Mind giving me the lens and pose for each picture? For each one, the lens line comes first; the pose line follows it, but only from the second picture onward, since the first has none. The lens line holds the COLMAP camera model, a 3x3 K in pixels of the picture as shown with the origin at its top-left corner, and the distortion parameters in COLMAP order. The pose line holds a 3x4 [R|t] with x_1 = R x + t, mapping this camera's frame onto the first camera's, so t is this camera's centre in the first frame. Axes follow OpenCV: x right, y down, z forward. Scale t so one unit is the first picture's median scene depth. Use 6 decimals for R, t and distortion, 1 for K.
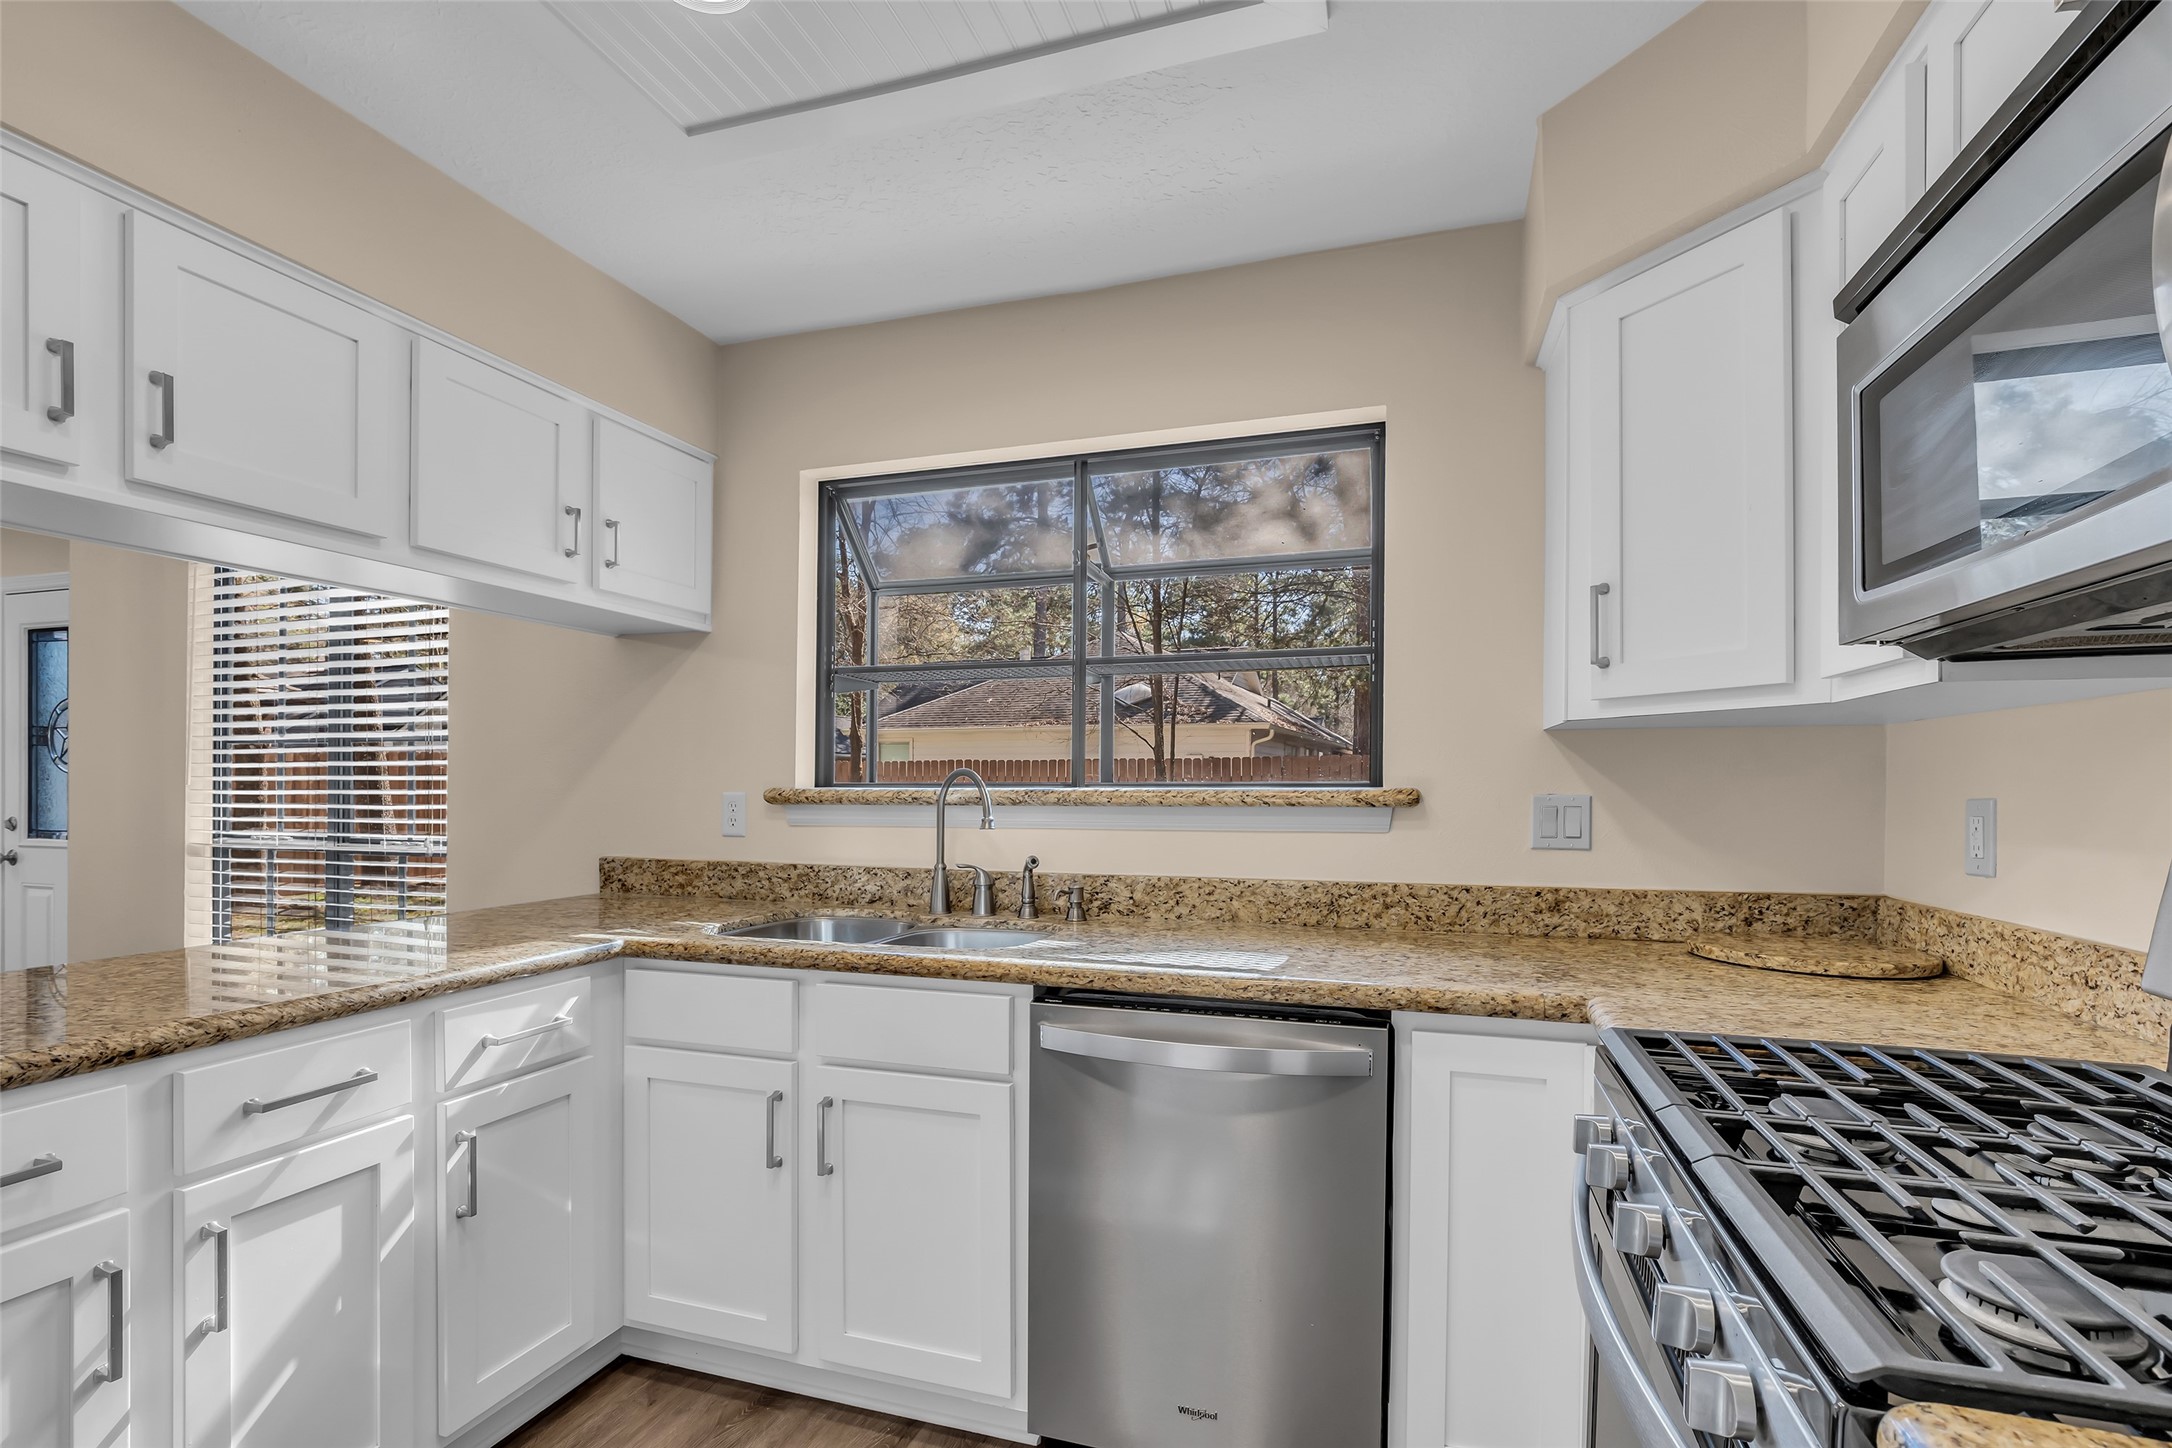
lens RADIAL K [[1003.4, 0, 1073.7], [0, 1003.4, 779.2], [0, 0, 1]] dist [-0.005199, 0.001705]
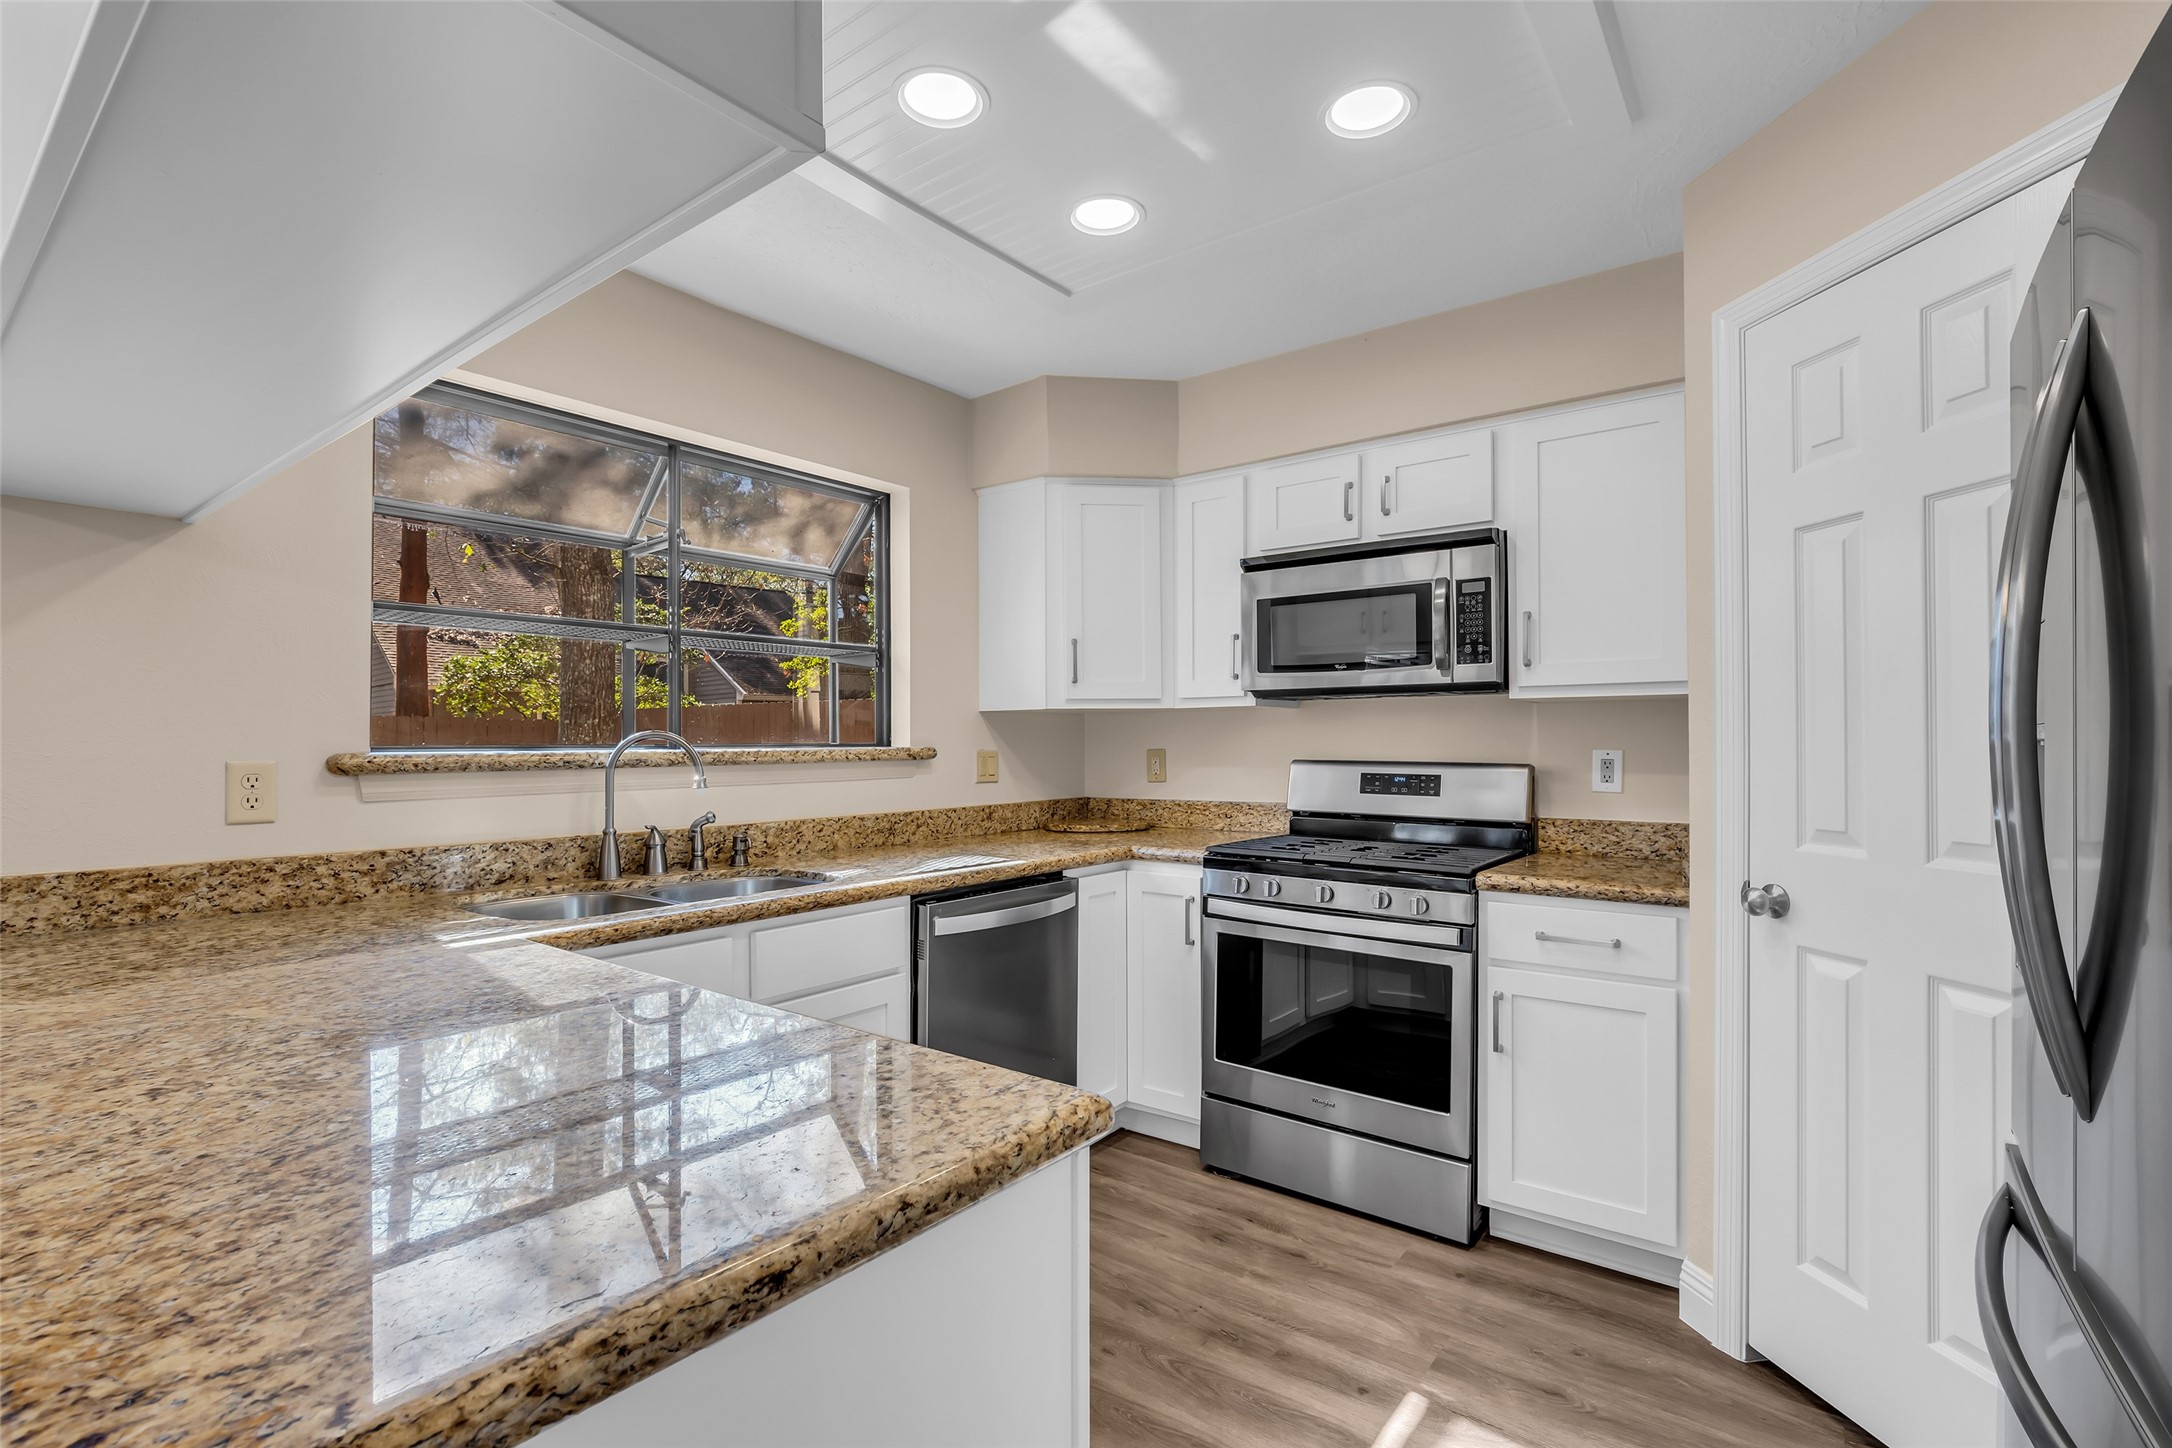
lens RADIAL K [[1003.4, 0, 1081.0], [0, 1003.4, 736.0], [0, 0, 1]] dist [-0.005199, 0.001705]
pose [[0.325640, 0.003169, 0.945489, -0.960132], [-0.004061, 0.999990, -0.001954, -0.006302], [-0.945485, -0.003203, 0.325649, 0.262997]]
